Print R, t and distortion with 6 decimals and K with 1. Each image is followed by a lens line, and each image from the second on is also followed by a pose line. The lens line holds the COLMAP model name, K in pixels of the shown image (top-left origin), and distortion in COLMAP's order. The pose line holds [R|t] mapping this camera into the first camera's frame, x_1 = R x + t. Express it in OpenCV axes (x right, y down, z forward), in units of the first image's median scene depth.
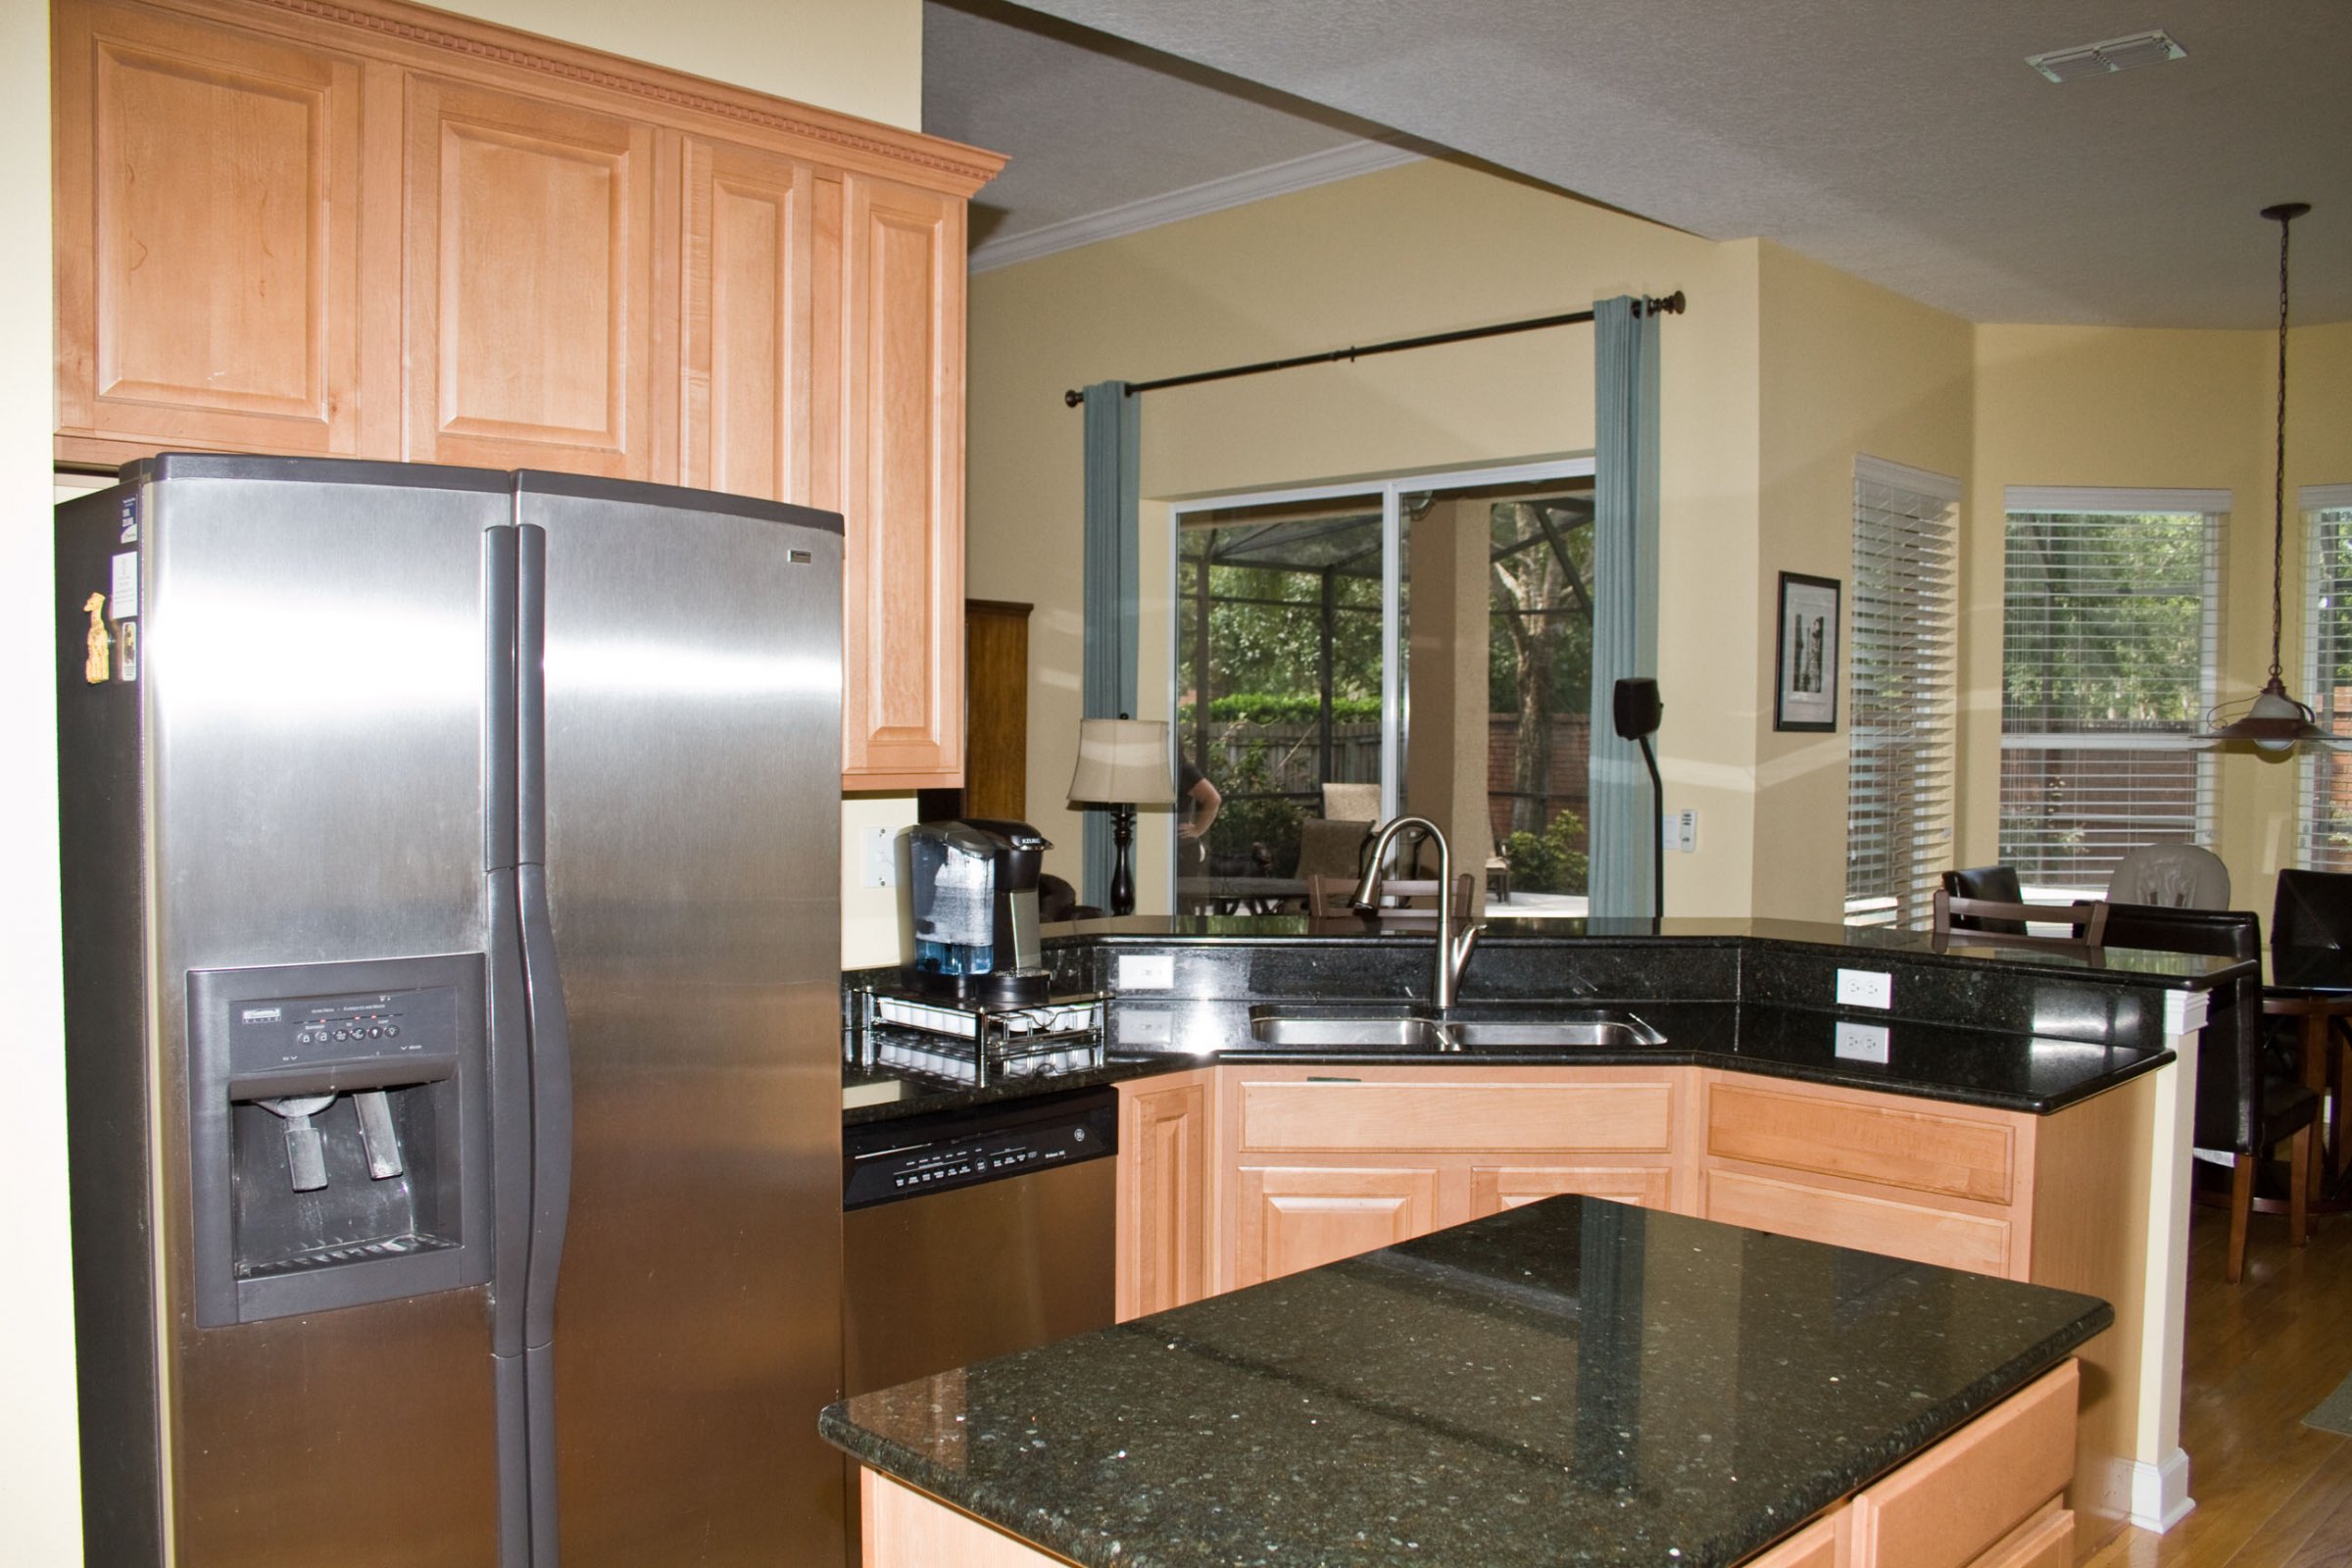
lens RADIAL K [[1914.0, 0, 1171.0], [0, 1914.0, 792.3], [0, 0, 1]] dist [-0.161228, 0.141539]
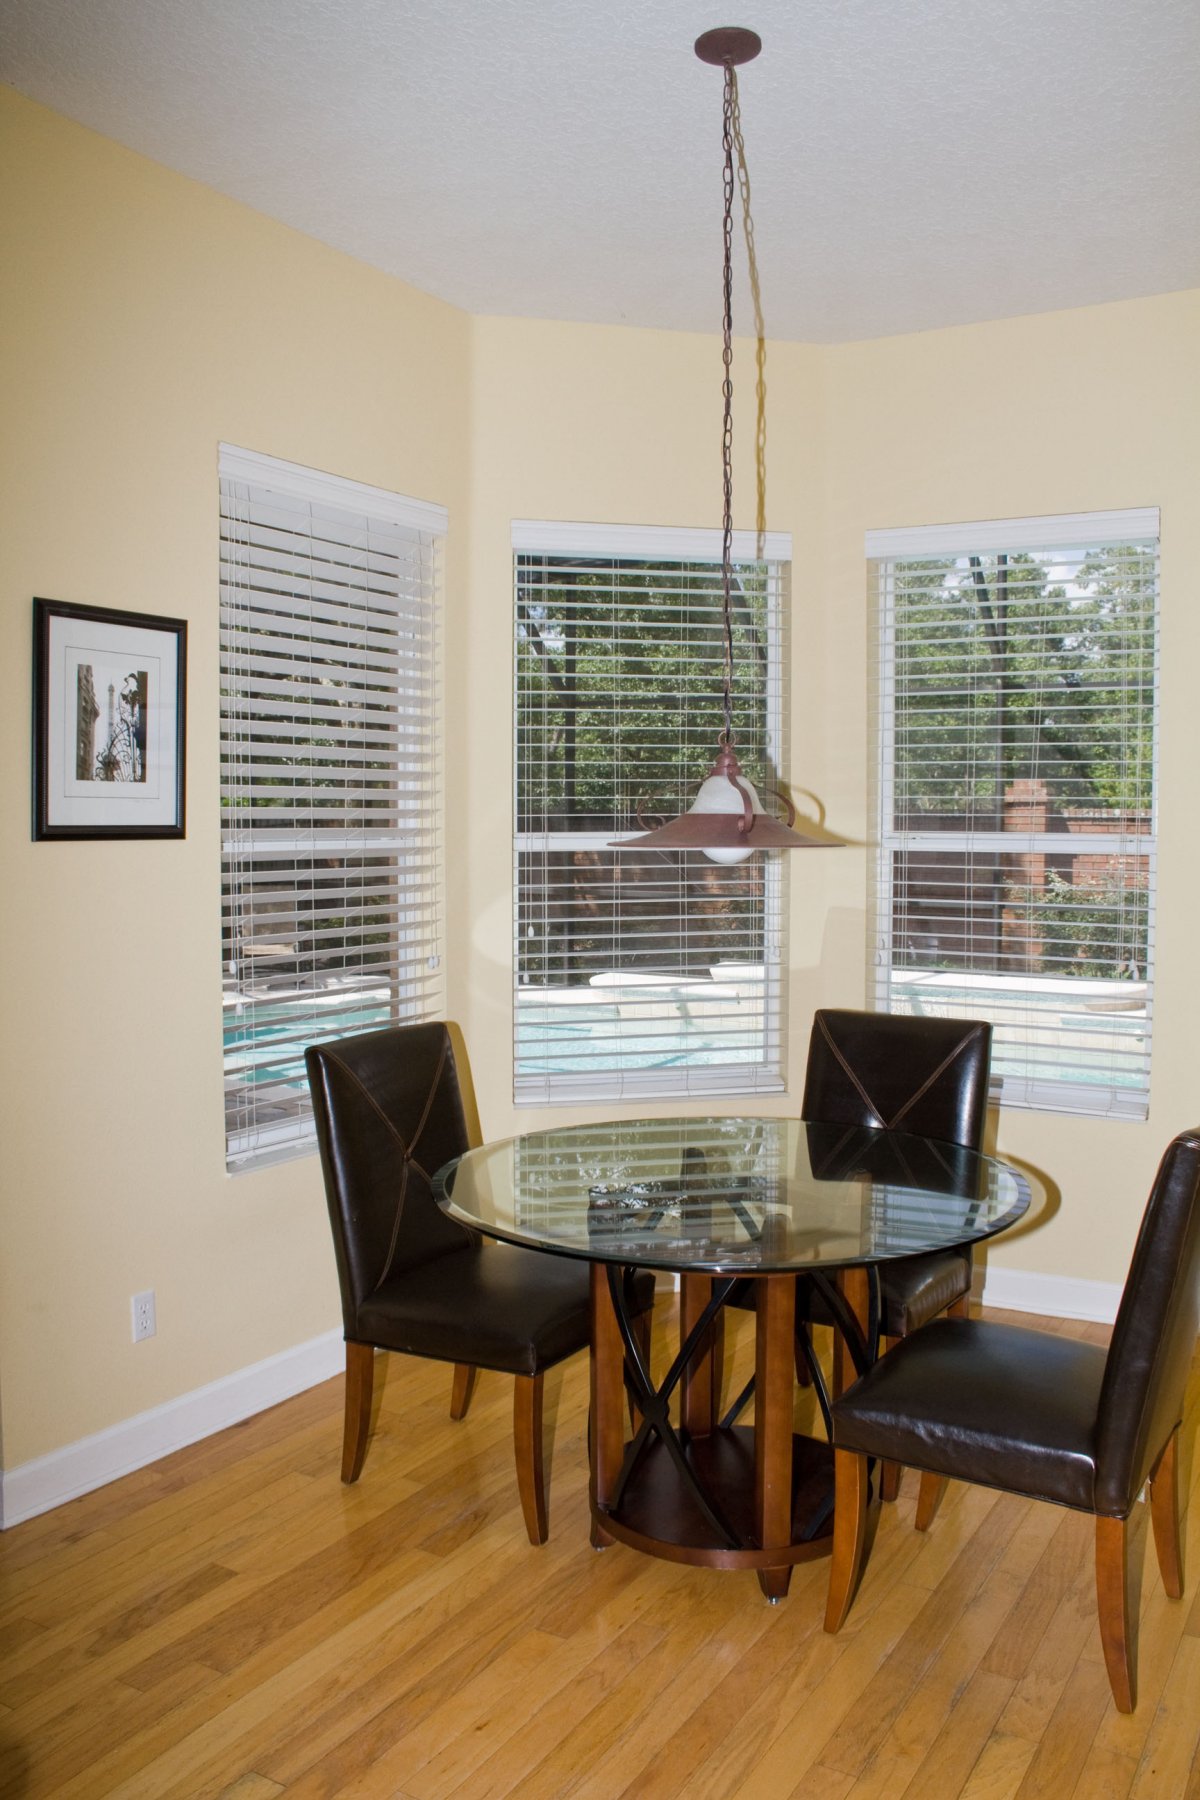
lens RADIAL K [[1464.8, 0, 625.2], [0, 1464.8, 906.5], [0, 0, 1]] dist [-0.161228, 0.141539]
pose [[0.965270, -0.022089, 0.260319, 0.378447], [0.014336, 0.999396, 0.031644, -0.021924], [-0.260861, -0.026813, 0.965004, 0.446275]]
